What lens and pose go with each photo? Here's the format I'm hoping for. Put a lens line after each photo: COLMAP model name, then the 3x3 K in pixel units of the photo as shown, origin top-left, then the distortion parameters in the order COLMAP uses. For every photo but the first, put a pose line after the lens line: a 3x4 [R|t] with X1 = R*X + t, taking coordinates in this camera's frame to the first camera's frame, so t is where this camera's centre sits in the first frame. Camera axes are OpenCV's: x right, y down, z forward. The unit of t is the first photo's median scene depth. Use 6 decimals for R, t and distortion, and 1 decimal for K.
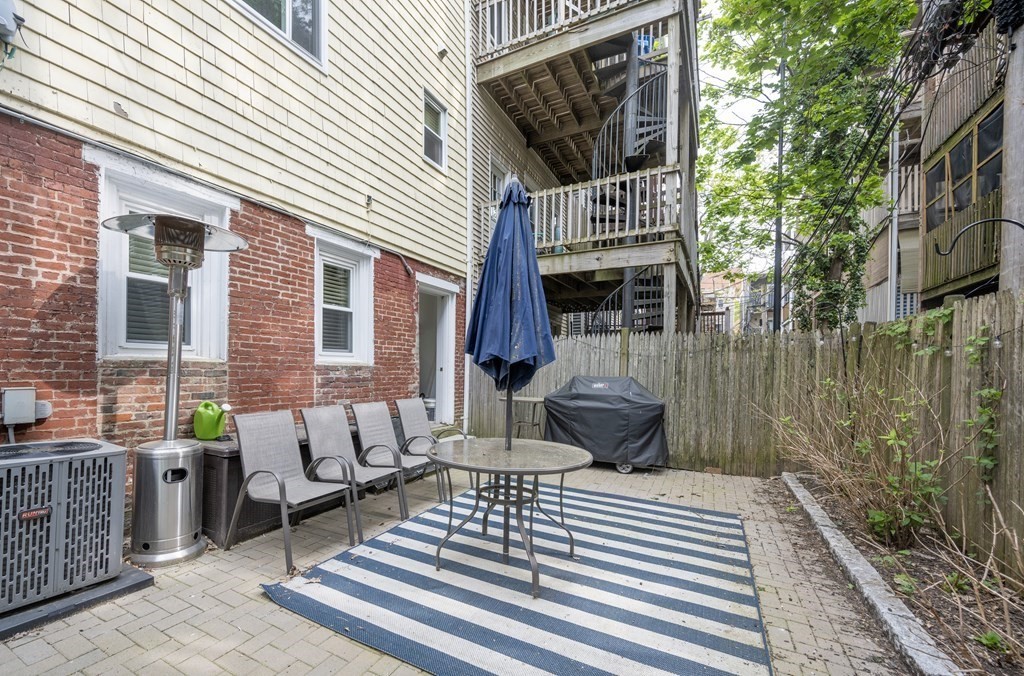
lens RADIAL K [[408.1, 0, 510.9], [0, 408.1, 369.1], [0, 0, 1]] dist [0.000444, 0.000036]
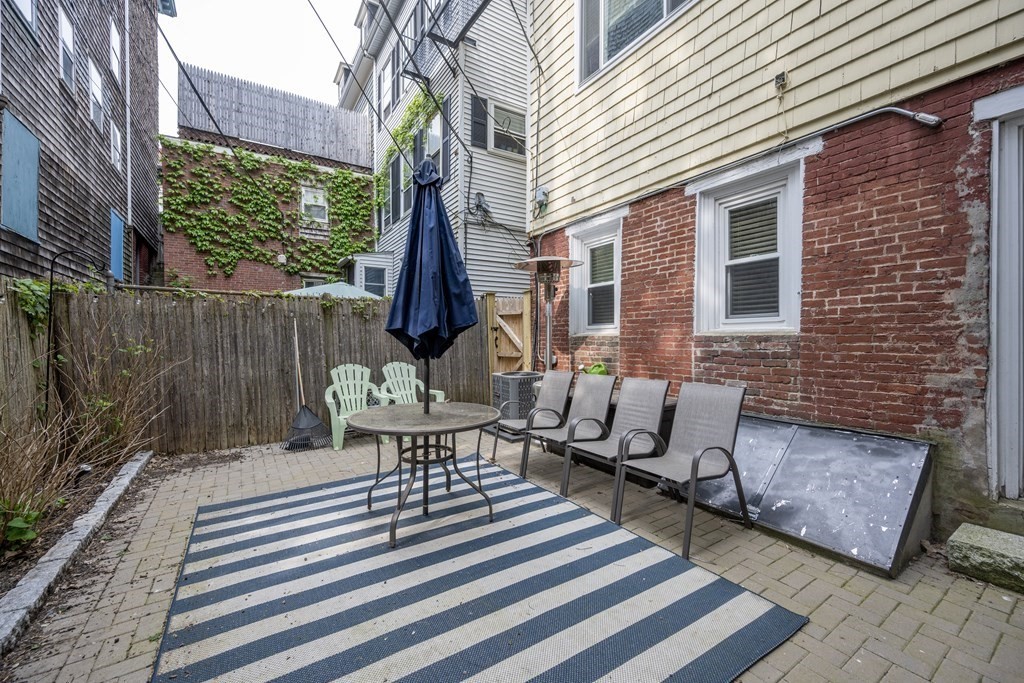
lens RADIAL K [[405.6, 0, 510.8], [0, 405.6, 341.8], [0, 0, 1]] dist [-0.002106, 0.000561]
pose [[-0.506648, -0.006756, -0.862127, 0.504518], [-0.003183, 0.999977, -0.005966, 0.009759], [0.862147, -0.000278, -0.506658, 1.132571]]
